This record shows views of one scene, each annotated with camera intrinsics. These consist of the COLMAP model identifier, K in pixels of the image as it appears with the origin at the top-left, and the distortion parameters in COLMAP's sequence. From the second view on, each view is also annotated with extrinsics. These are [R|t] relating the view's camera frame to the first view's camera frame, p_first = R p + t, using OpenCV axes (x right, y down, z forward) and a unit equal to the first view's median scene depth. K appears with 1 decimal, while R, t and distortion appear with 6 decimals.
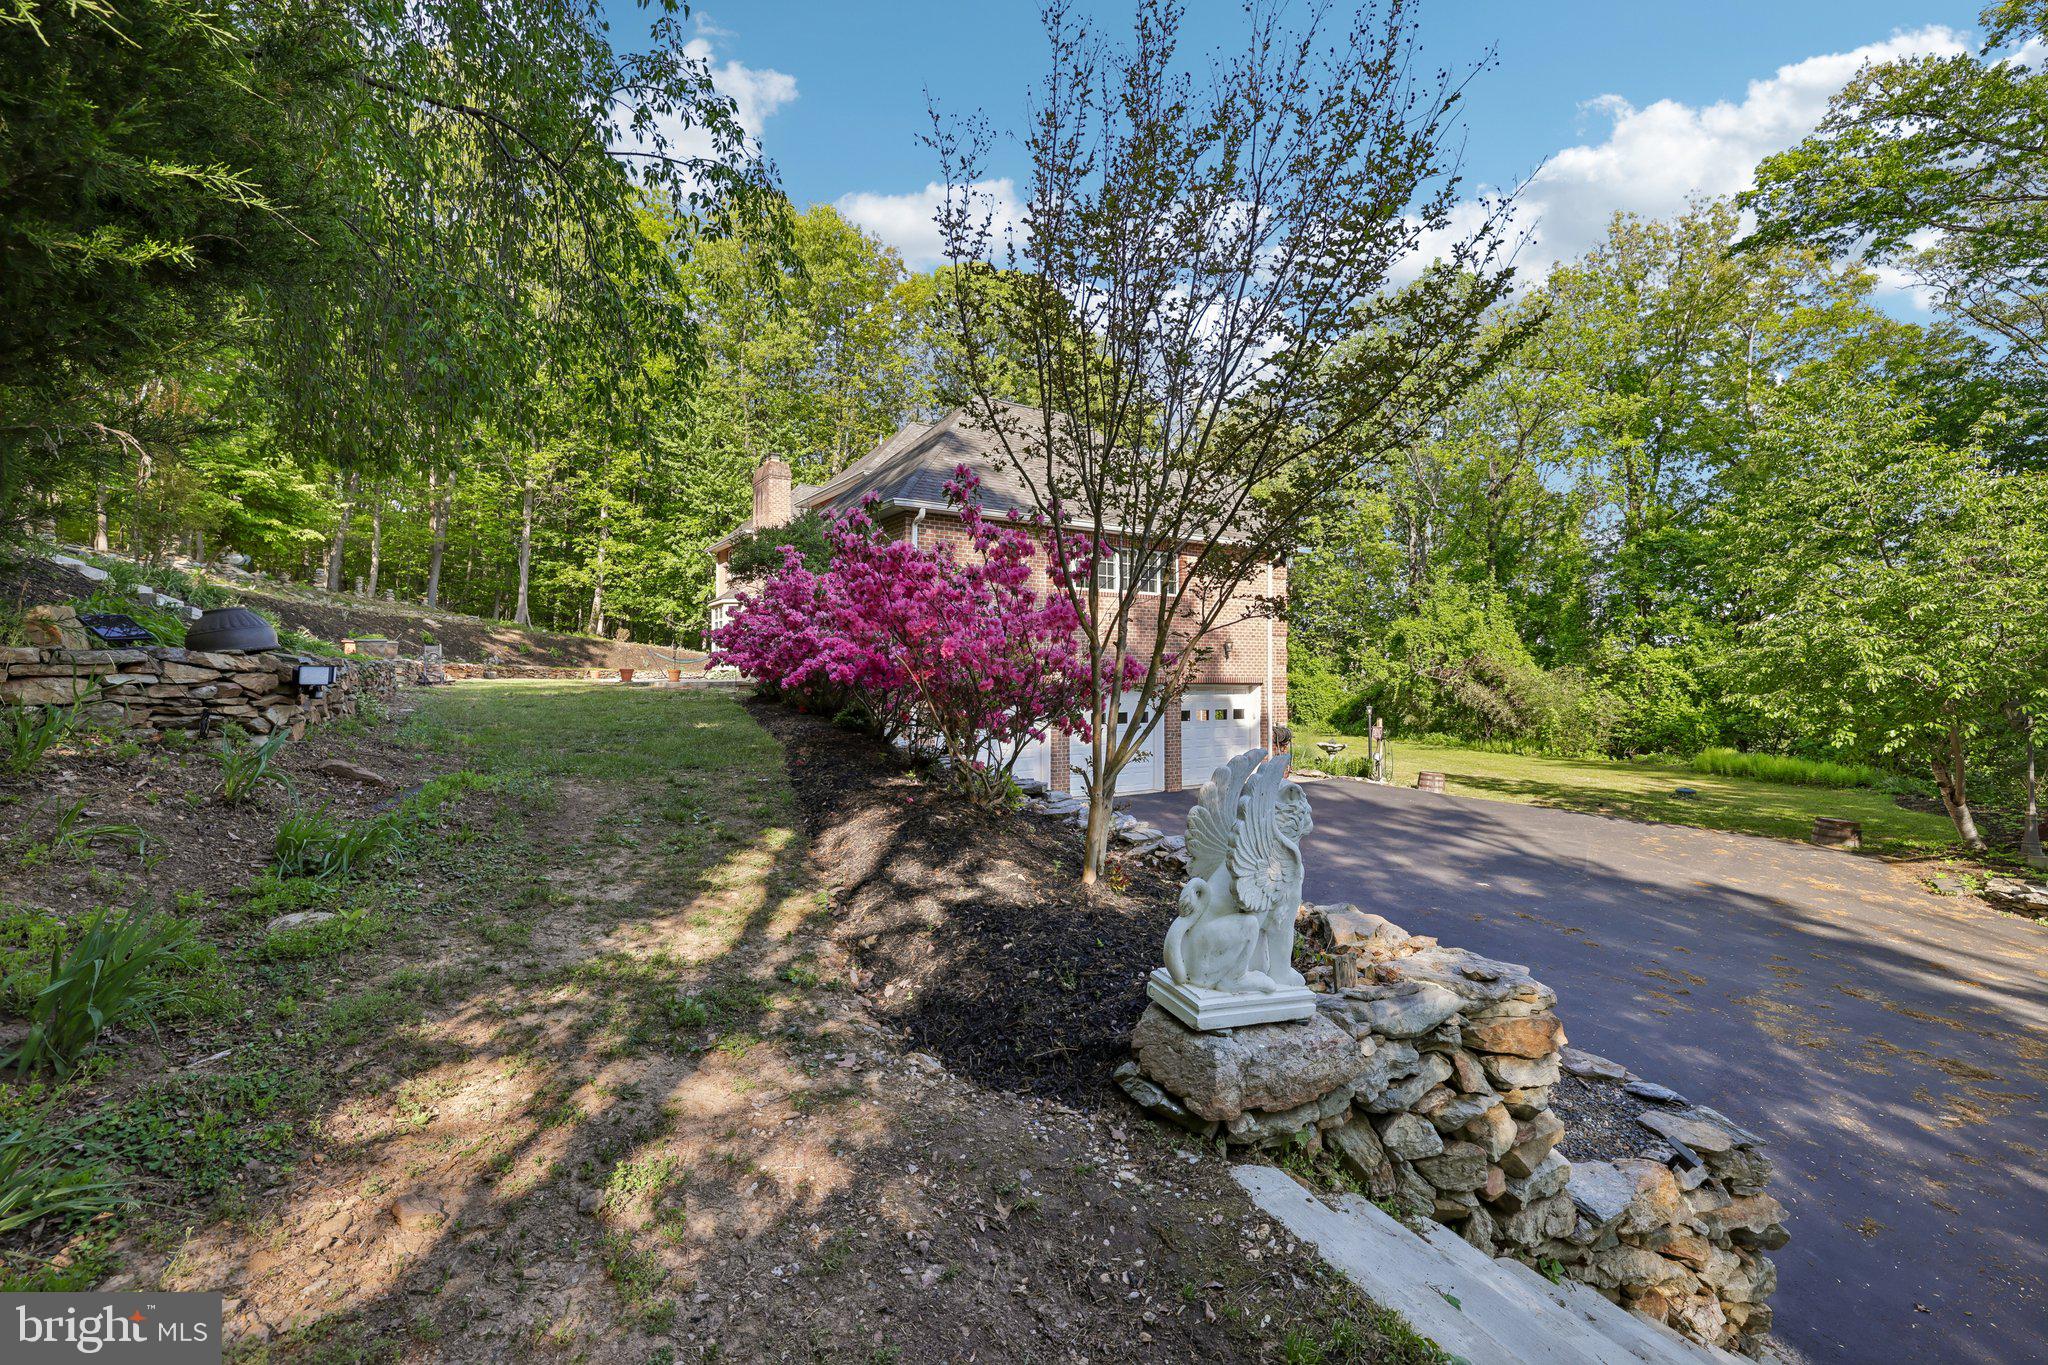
lens RADIAL K [[860.0, 0, 1020.7], [0, 860.0, 664.3], [0, 0, 1]] dist [-0.003636, 0.000701]
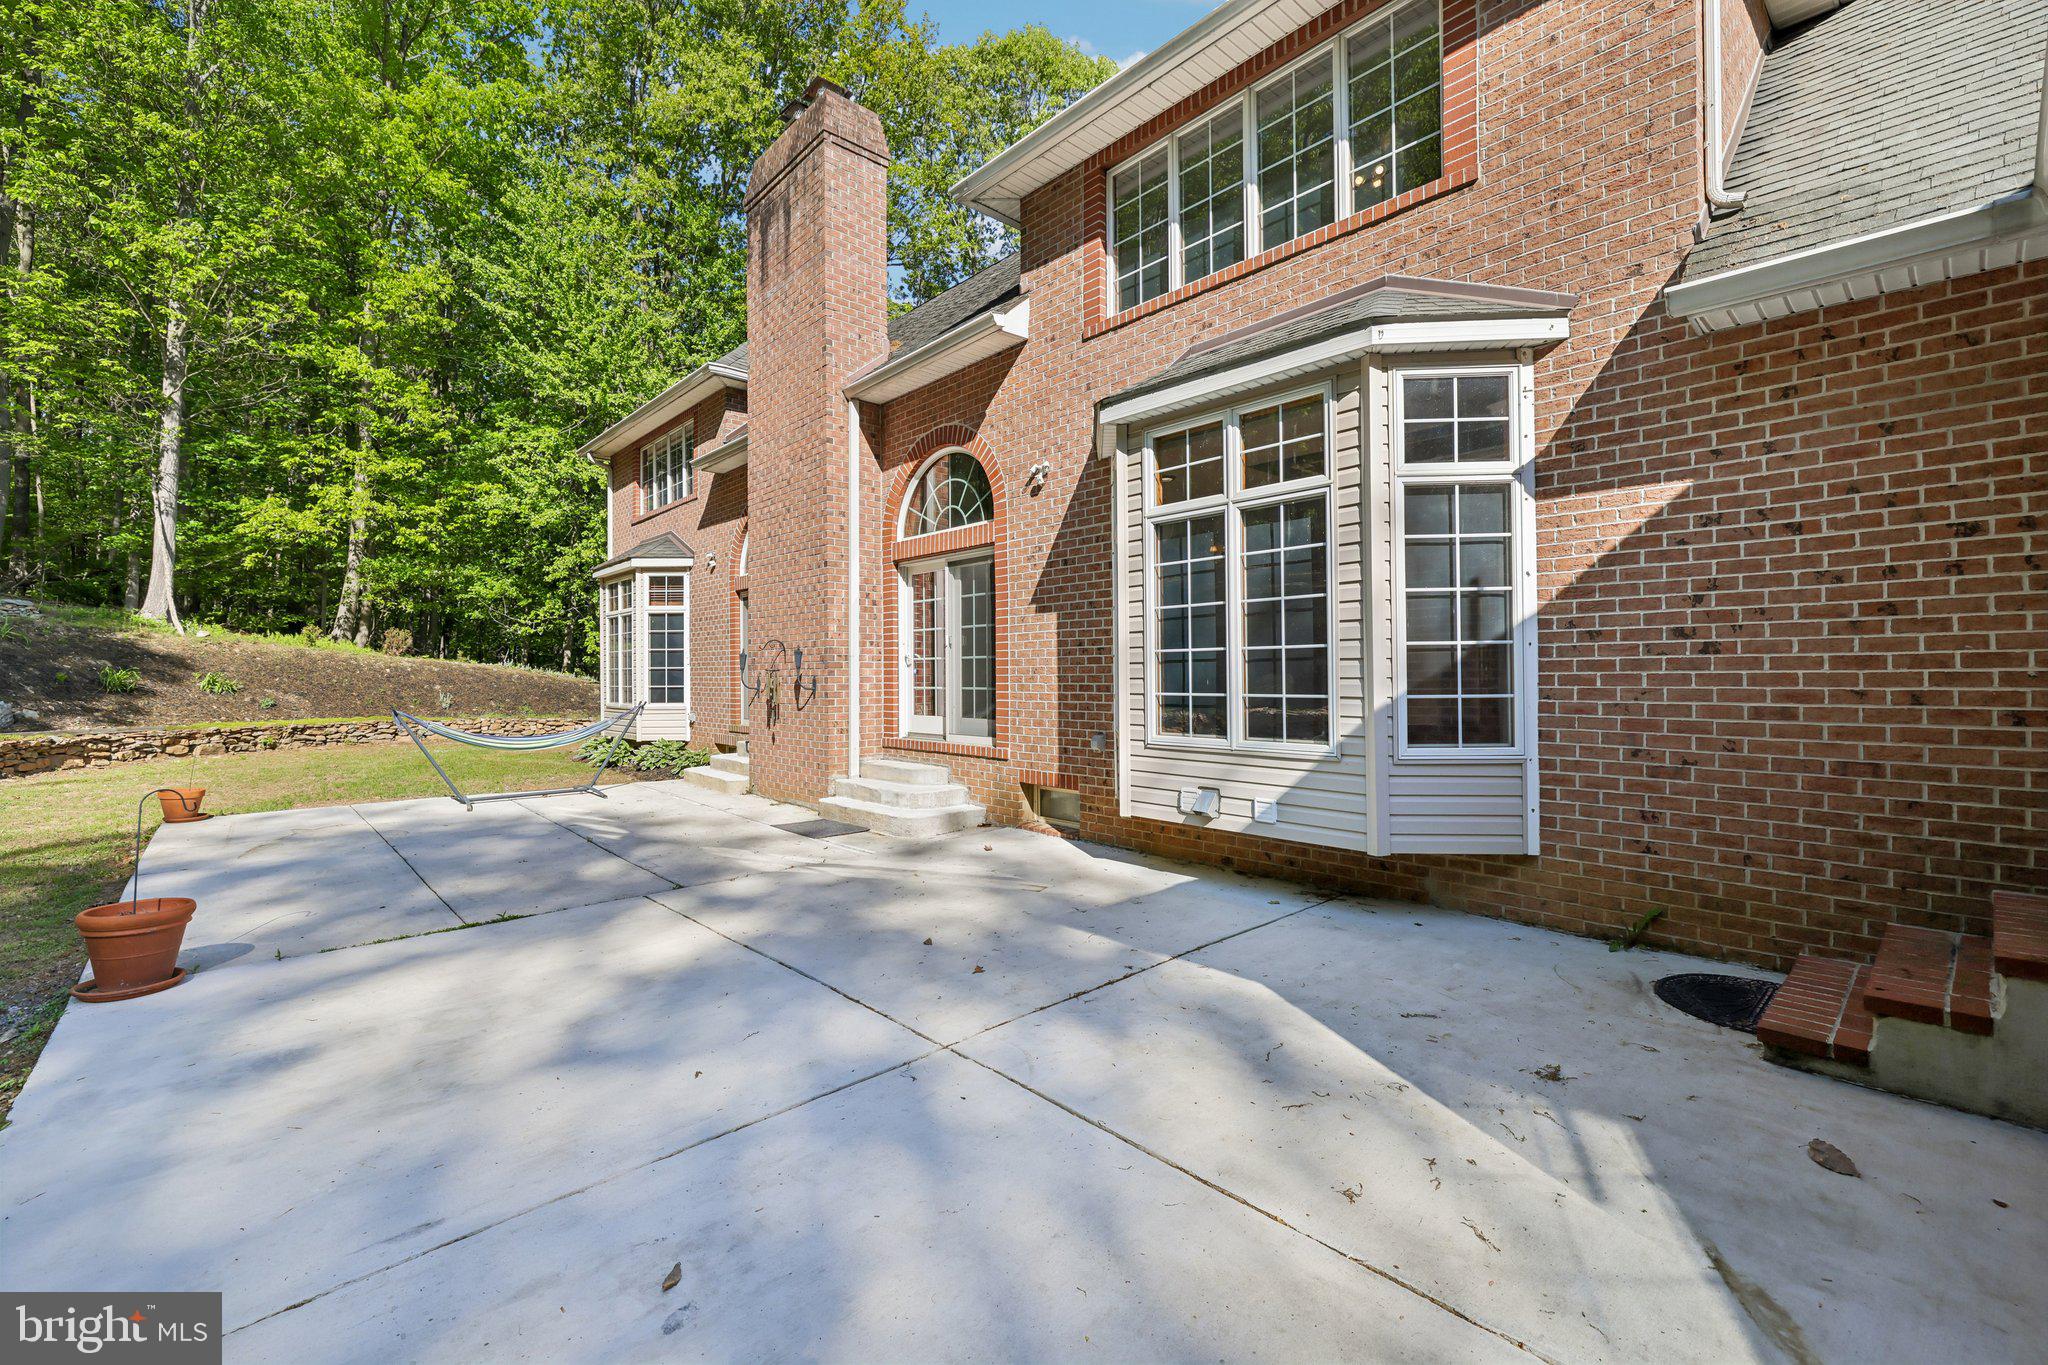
lens RADIAL K [[860.0, 0, 1017.2], [0, 860.0, 674.8], [0, 0, 1]] dist [-0.003636, 0.000701]
pose [[0.989576, -0.005967, 0.143887, -0.184205], [0.003295, 0.999818, 0.018797, -0.023875], [-0.143973, -0.018127, 0.989416, 0.470291]]
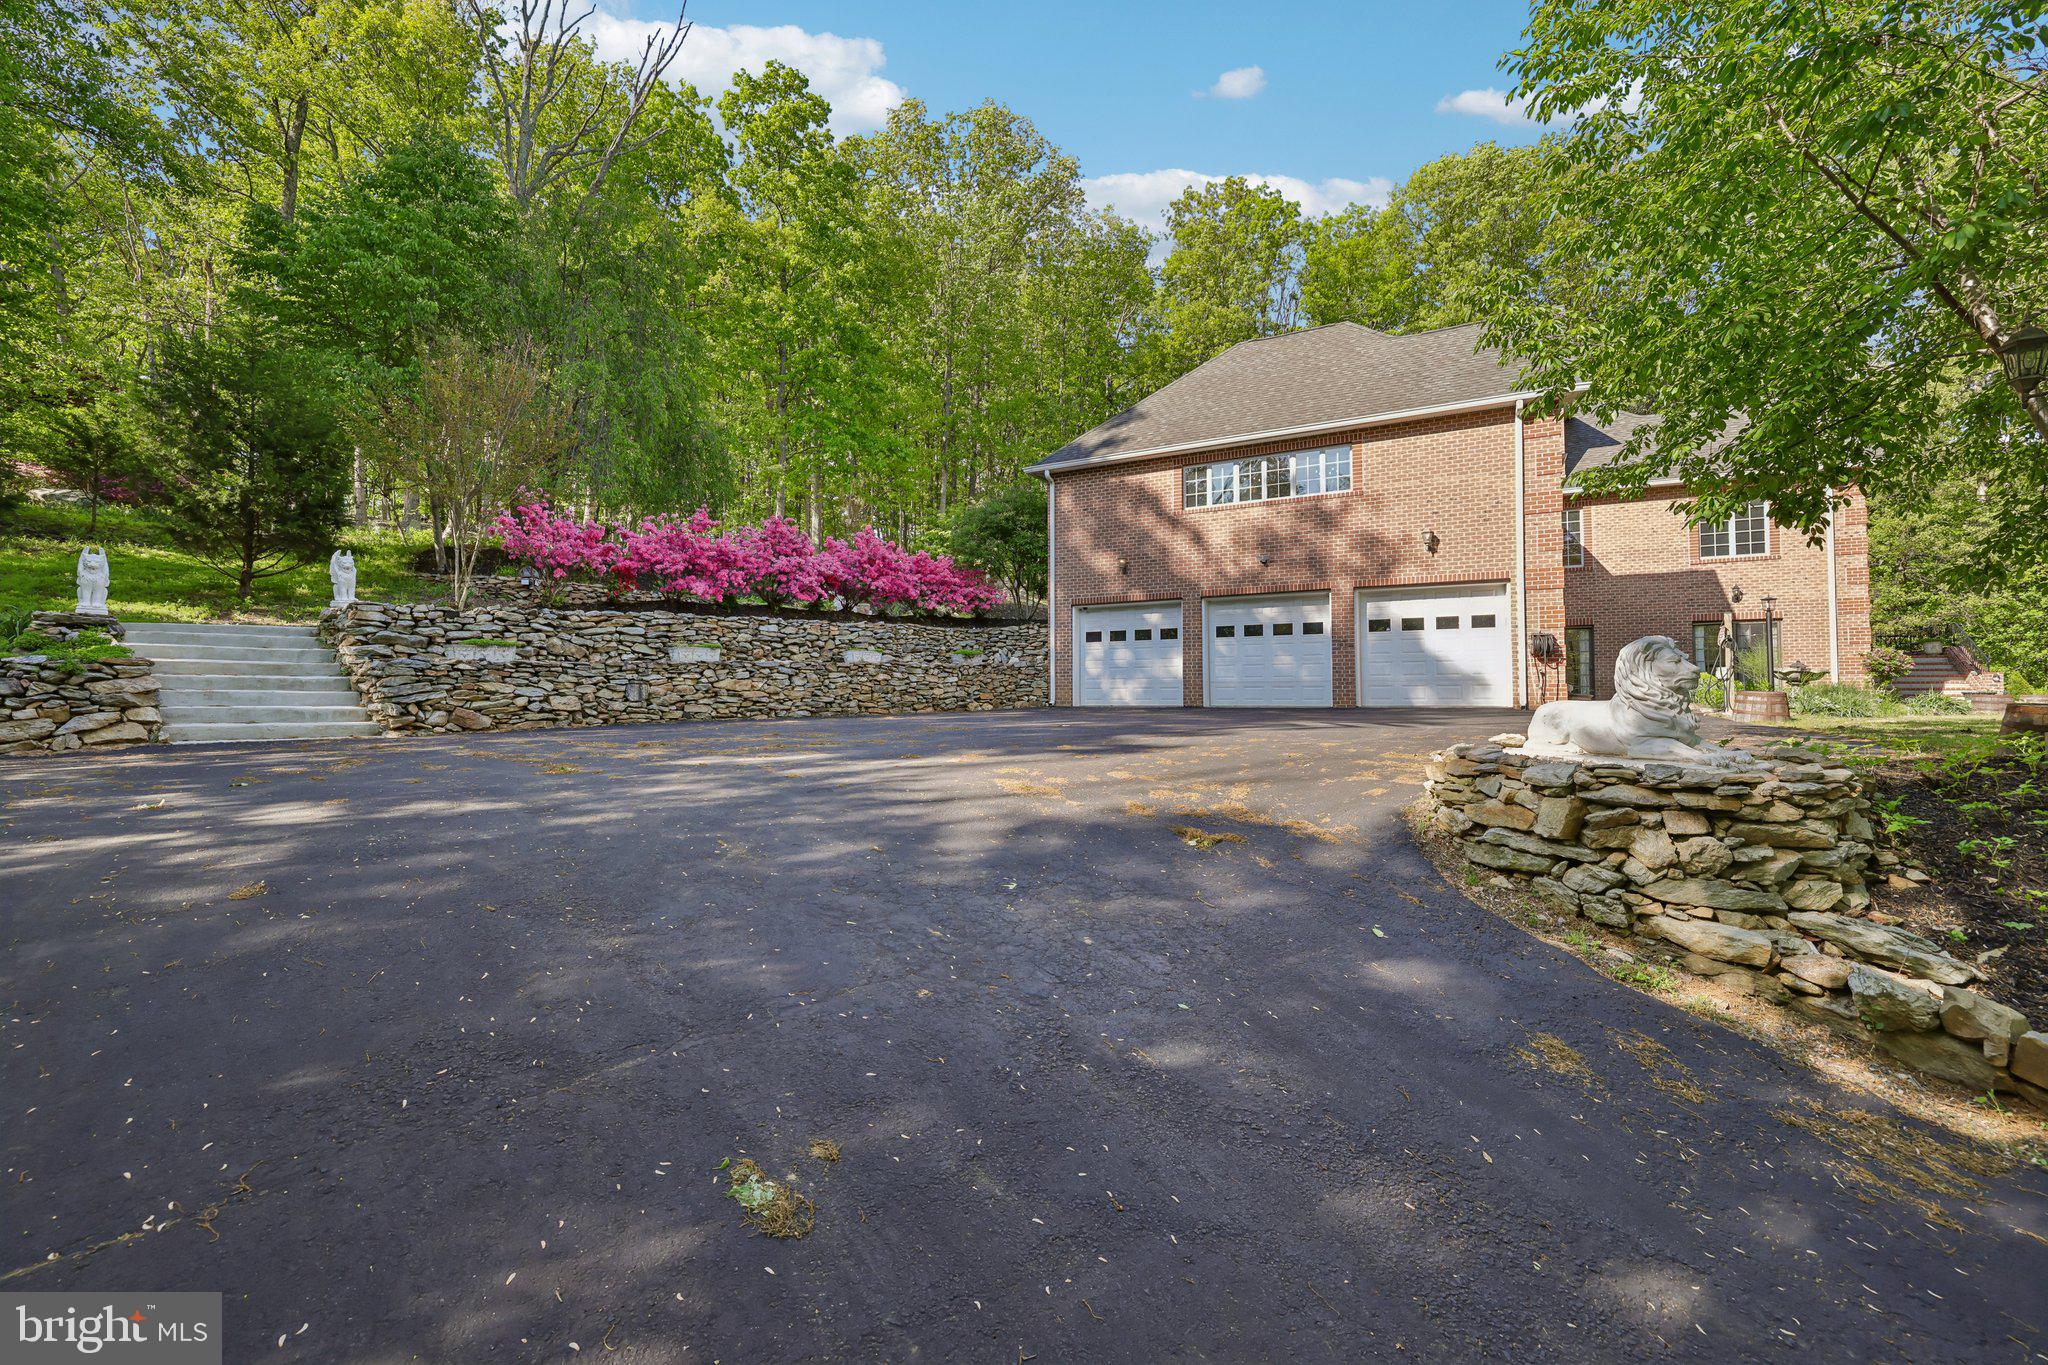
lens RADIAL K [[860.0, 0, 1014.1], [0, 860.0, 670.6], [0, 0, 1]] dist [-0.003636, 0.000701]
pose [[0.471092, -0.030174, -0.881568, 0.334973], [0.020529, 0.999519, -0.023241, 0.050392], [0.881845, -0.007149, 0.471485, 0.114385]]
